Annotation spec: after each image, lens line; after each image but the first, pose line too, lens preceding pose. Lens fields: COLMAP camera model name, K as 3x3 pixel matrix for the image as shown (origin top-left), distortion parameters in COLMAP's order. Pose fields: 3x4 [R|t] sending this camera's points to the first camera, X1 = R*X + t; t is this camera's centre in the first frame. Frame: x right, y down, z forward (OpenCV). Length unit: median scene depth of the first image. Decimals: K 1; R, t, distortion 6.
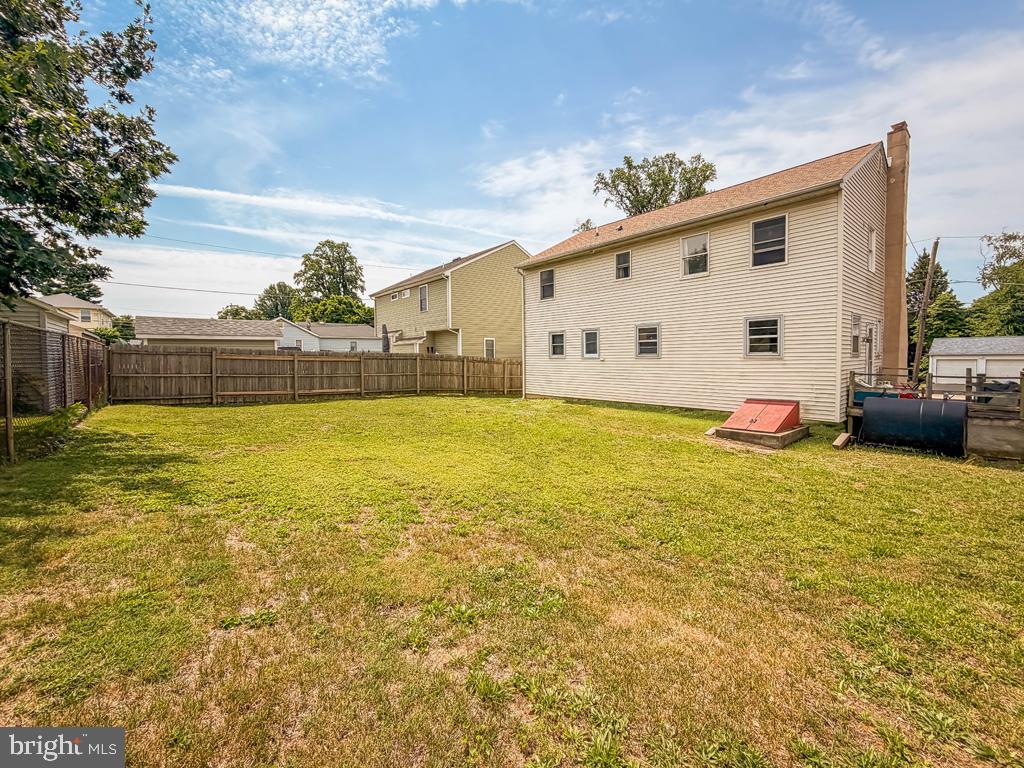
lens RADIAL K [[420.1, 0, 512.0], [0, 420.1, 384.0], [0, 0, 1]] dist [-0.002986, -0.000546]
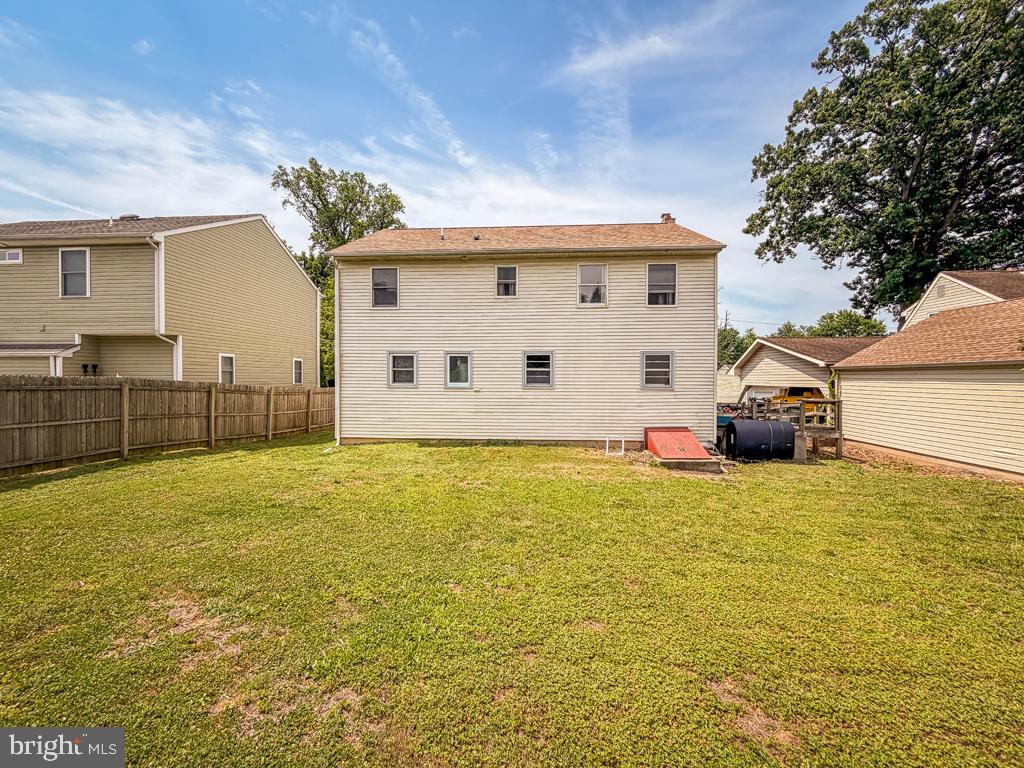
lens RADIAL K [[436.6, 0, 507.6], [0, 436.6, 396.8], [0, 0, 1]] dist [-0.000294, -0.000234]
pose [[0.691421, -0.006810, 0.722420, -0.271785], [0.036870, 0.998985, -0.025870, -0.015260], [-0.721511, 0.044523, 0.690970, 0.274162]]
